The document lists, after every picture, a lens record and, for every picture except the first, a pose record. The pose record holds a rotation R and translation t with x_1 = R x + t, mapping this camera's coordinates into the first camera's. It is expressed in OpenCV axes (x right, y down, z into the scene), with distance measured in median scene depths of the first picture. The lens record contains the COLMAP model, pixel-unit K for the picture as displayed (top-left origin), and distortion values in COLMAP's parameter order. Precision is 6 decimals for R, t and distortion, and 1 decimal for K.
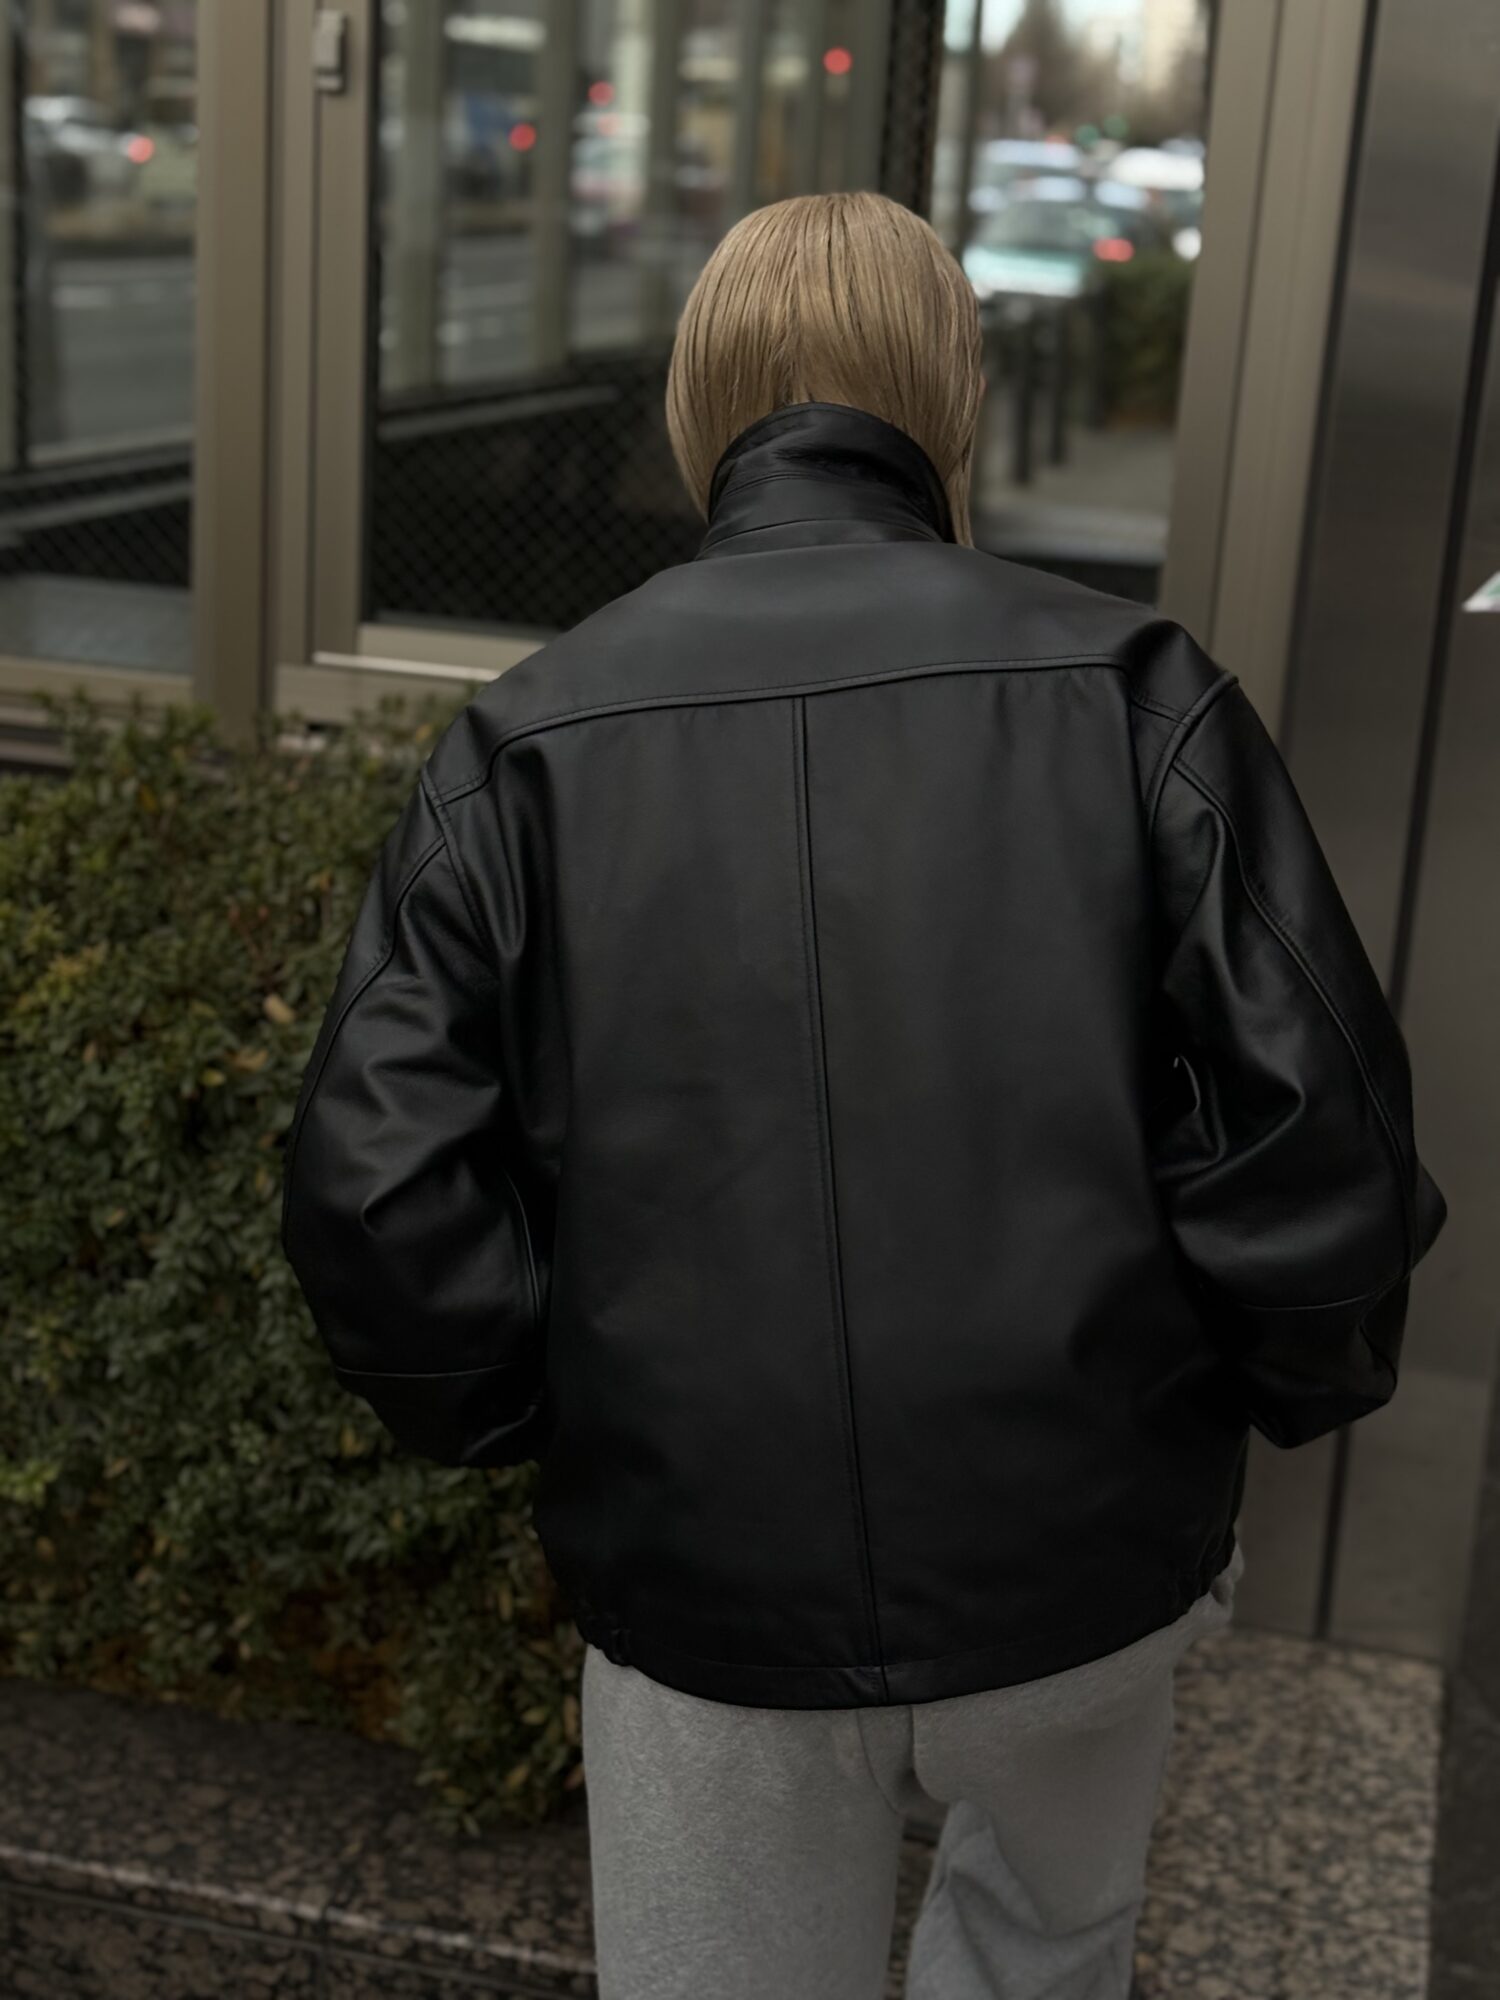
lens RADIAL K [[3007.1, 0, 745.6], [0, 3007.1, 974.1], [0, 0, 1]] dist [0.137120, -0.086105]
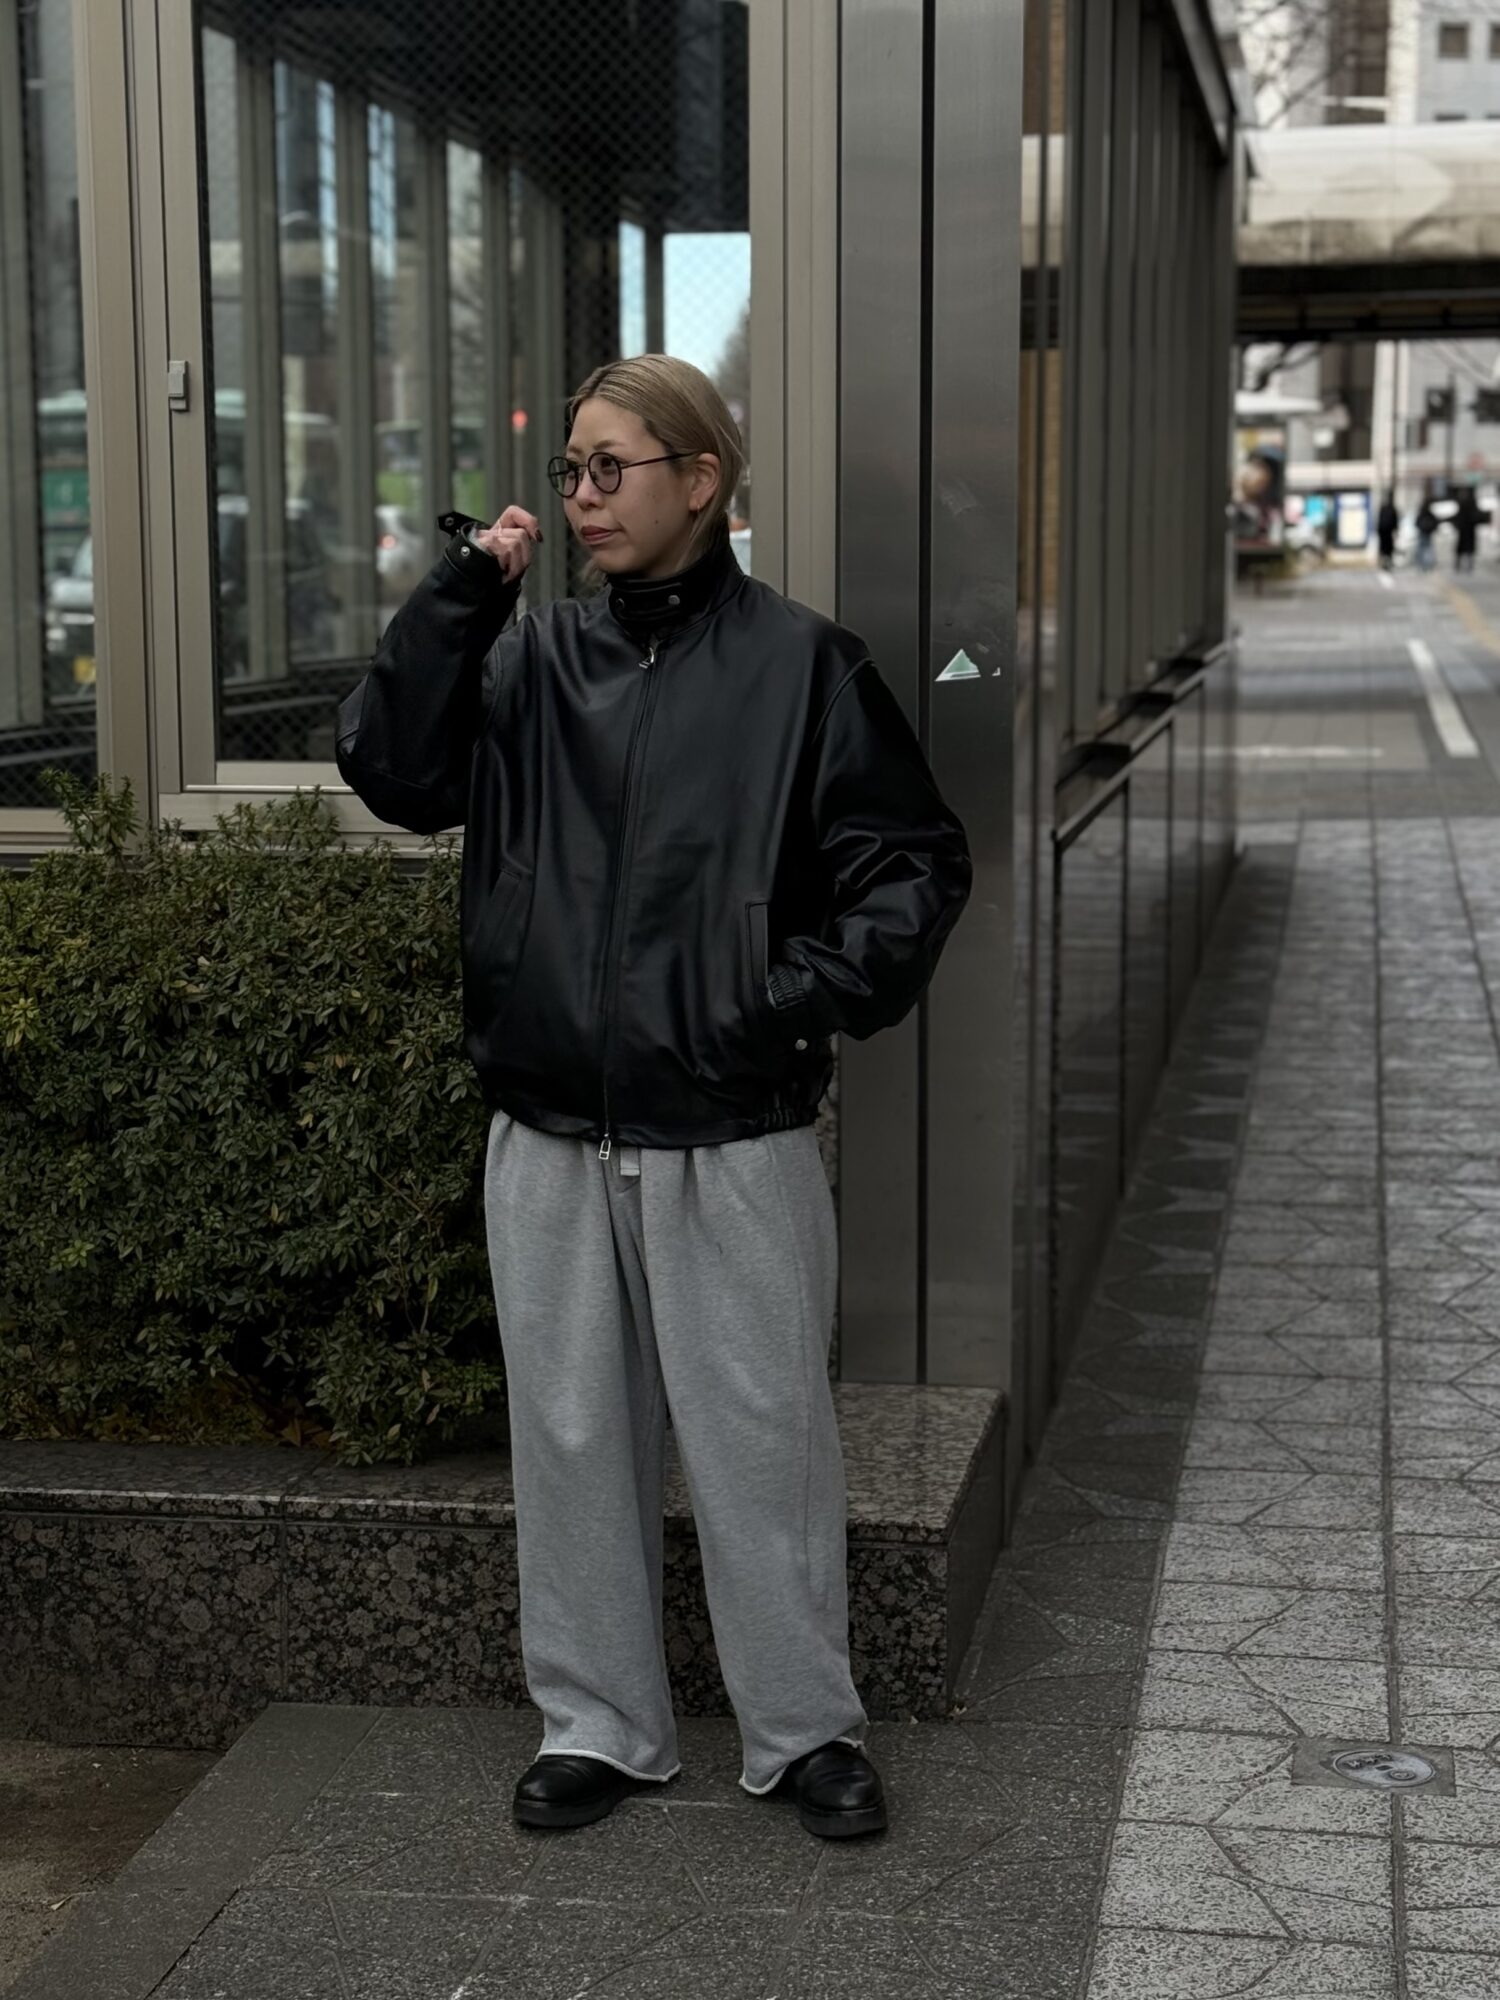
lens RADIAL K [[3754.5, 0, 749.3], [0, 3754.5, 1068.8], [0, 0, 1]] dist [0.149528, 0.158083]
pose [[0.994121, -0.075832, 0.077282, -0.029164], [0.084842, 0.989033, -0.120891, 0.338036], [-0.067267, 0.126737, 0.989653, -0.994697]]
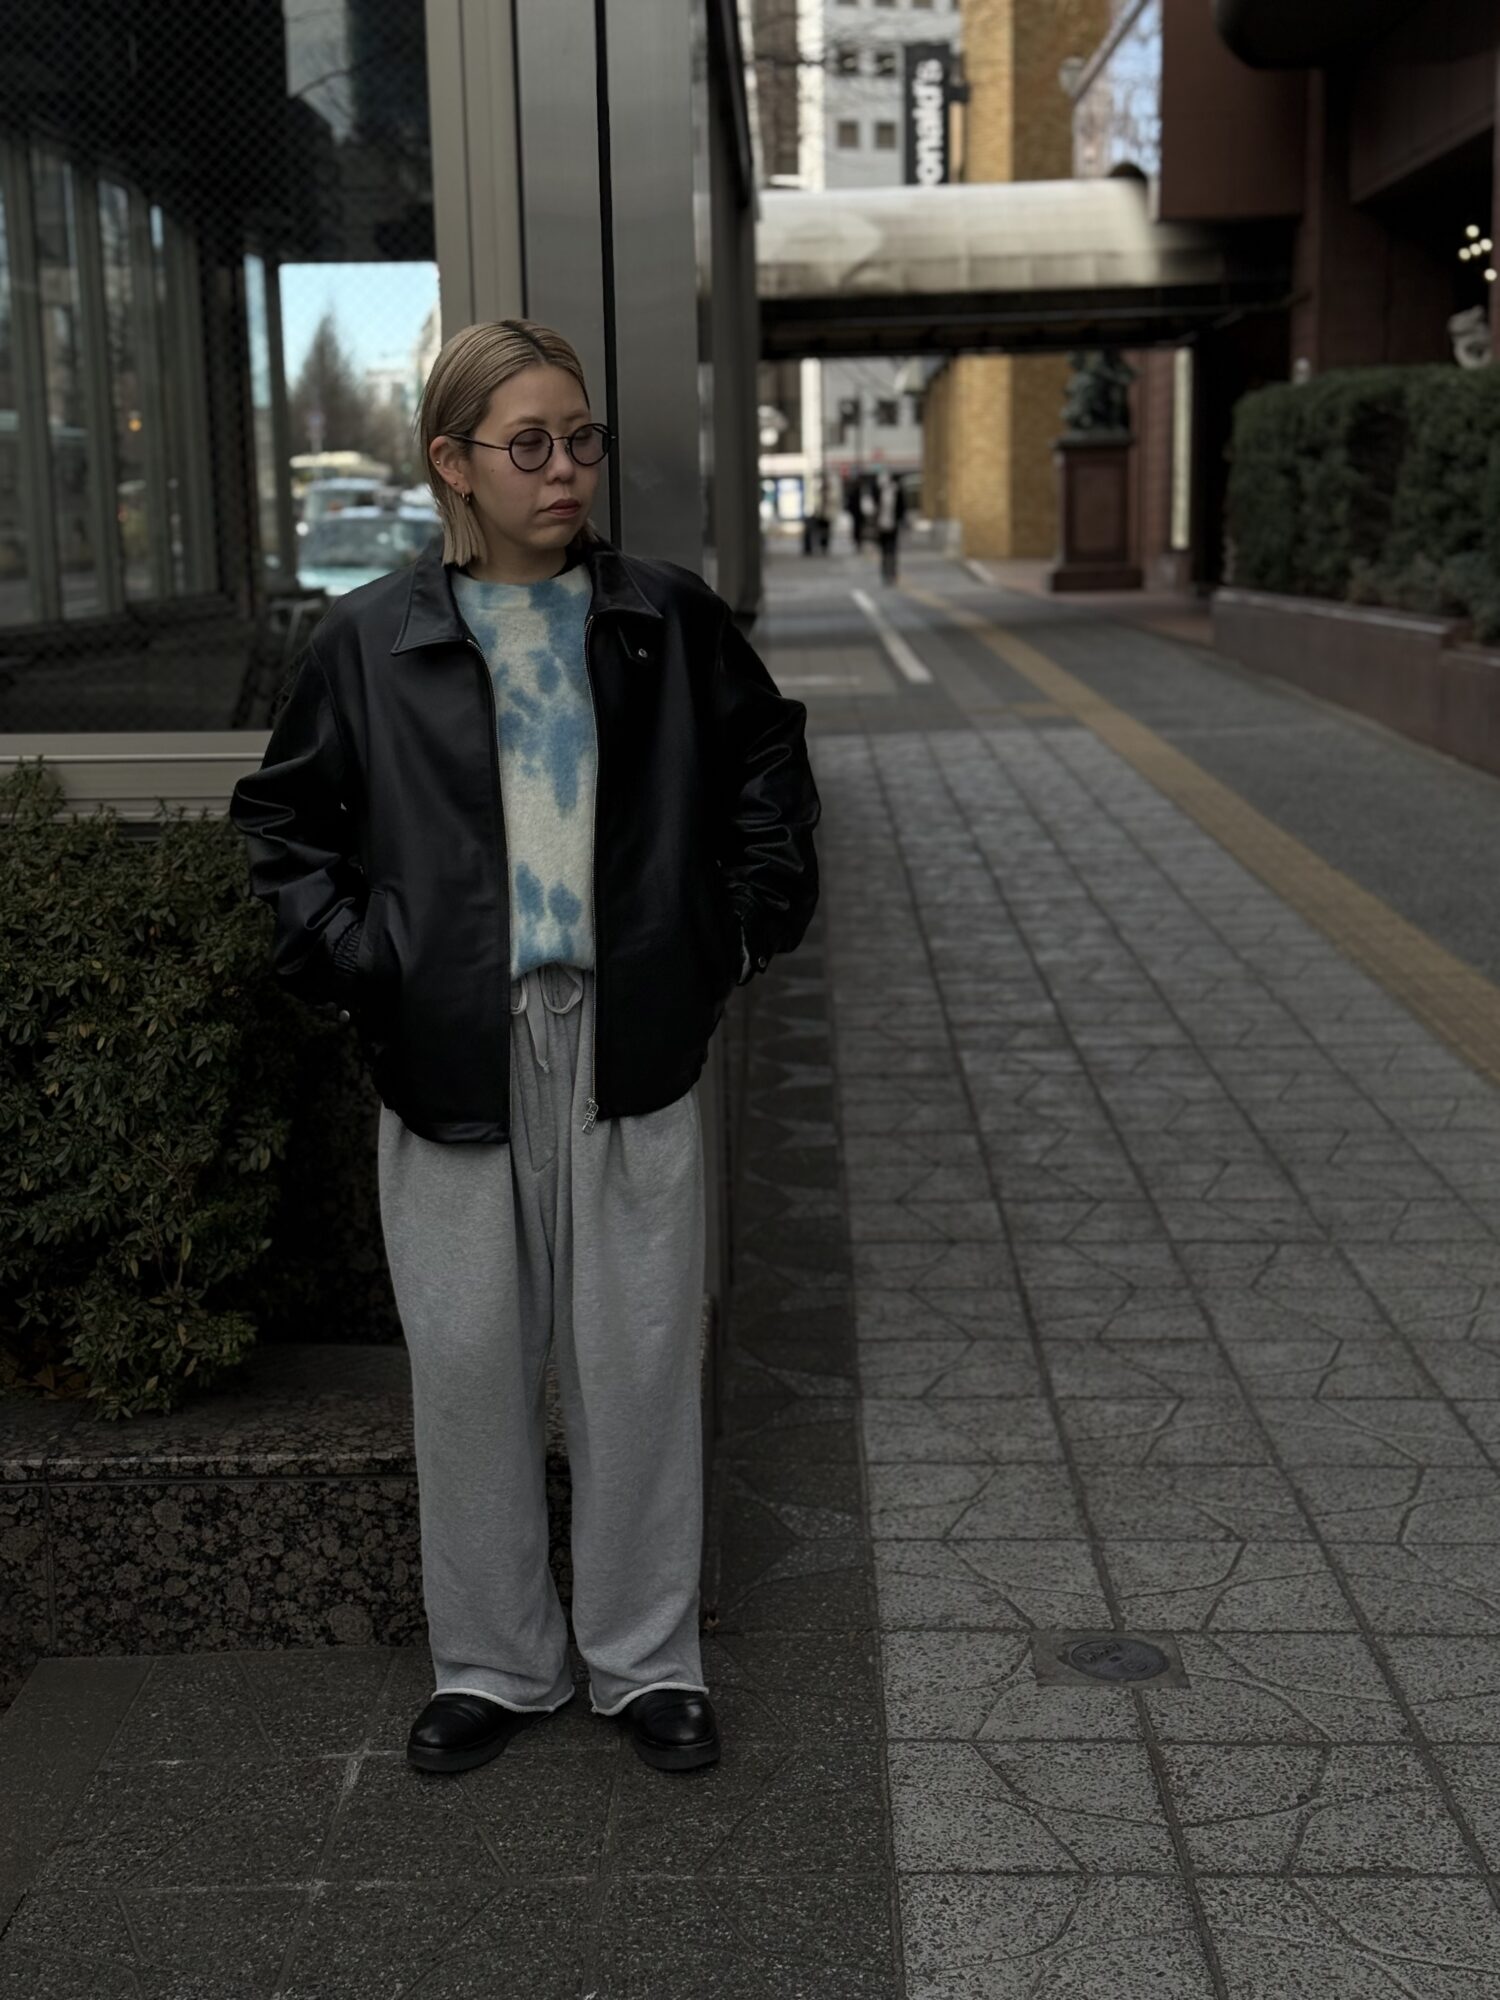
lens RADIAL K [[2812.1, 0, 738.5], [0, 2812.1, 1017.7], [0, 0, 1]] dist [0.177958, -0.228166]
pose [[0.970415, -0.118800, 0.210195, -0.068045], [0.136197, 0.988186, -0.070272, 0.225377], [-0.199364, 0.096821, 0.975131, -0.586972]]
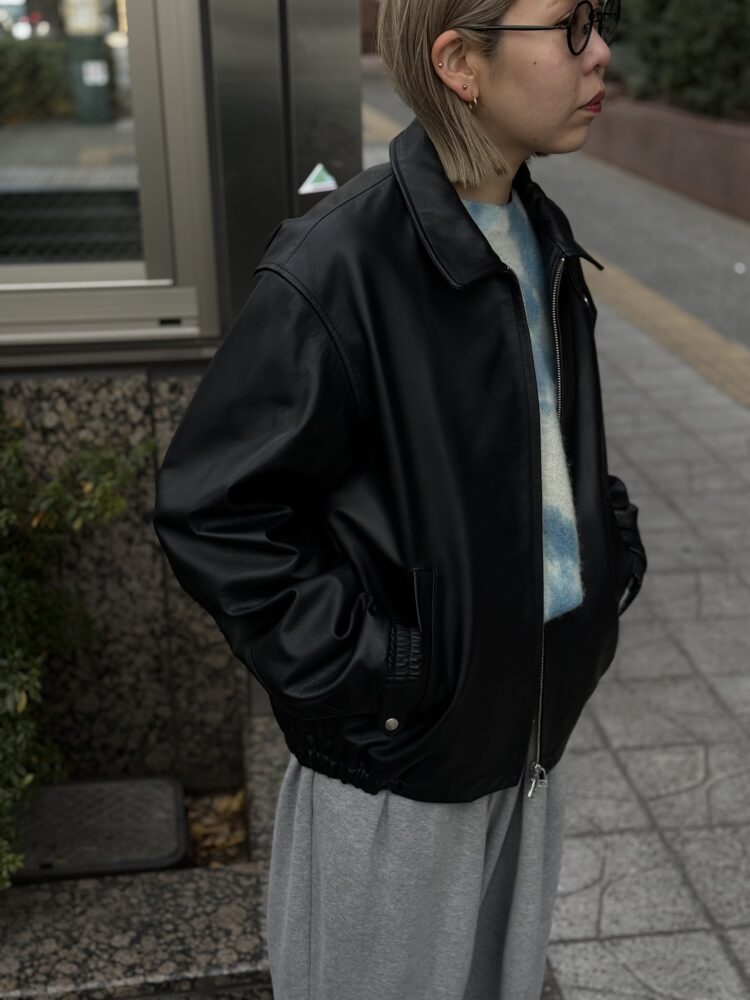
lens RADIAL K [[1401.1, 0, 390.2], [0, 1401.1, 498.4], [0, 0, 1]] dist [0.196300, -0.451988]
pose [[0.921490, -0.196679, 0.334923, -0.060308], [0.169520, 0.979504, 0.108793, -0.017240], [-0.349455, -0.043475, 0.935944, 0.126789]]
